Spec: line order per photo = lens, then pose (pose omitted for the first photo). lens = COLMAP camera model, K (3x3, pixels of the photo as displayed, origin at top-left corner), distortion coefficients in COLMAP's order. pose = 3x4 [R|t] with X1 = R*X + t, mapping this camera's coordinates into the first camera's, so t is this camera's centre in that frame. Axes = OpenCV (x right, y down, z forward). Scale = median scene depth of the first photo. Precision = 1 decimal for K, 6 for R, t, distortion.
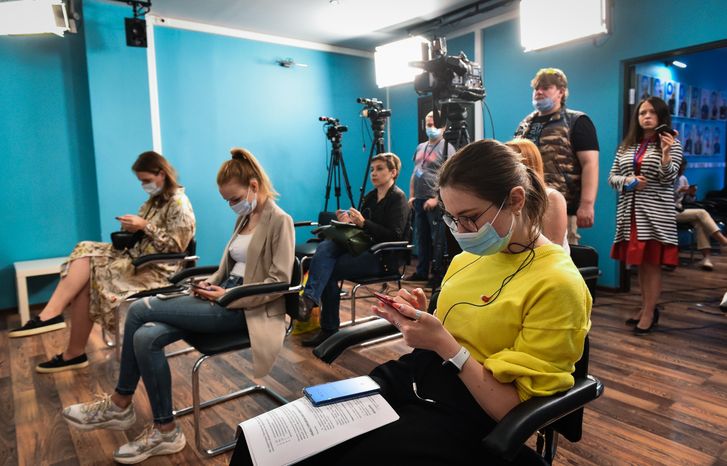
lens RADIAL K [[497.1, 0, 366.7], [0, 497.1, 228.9], [0, 0, 1]] dist [0.028076, 0.003740]
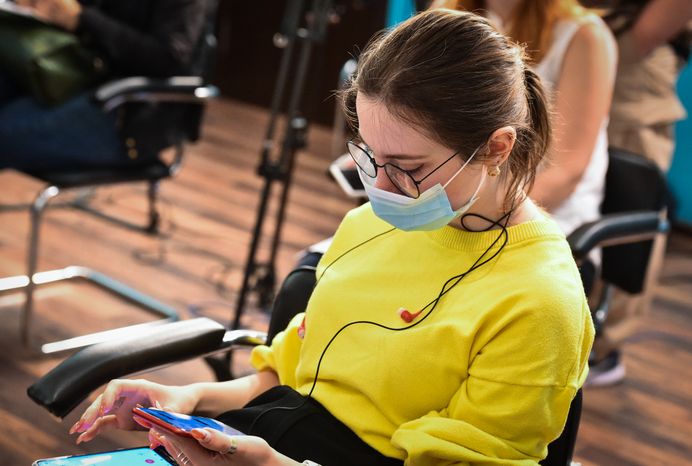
lens RADIAL K [[1706.4, 0, 346.0], [0, 1706.4, 233.1], [0, 0, 1]] dist [-0.255284, 0.000000]
pose [[0.974132, 0.072416, 0.214060, -0.096932], [-0.107687, 0.981550, 0.157997, -0.101452], [-0.198669, -0.176962, 0.963958, -0.314584]]
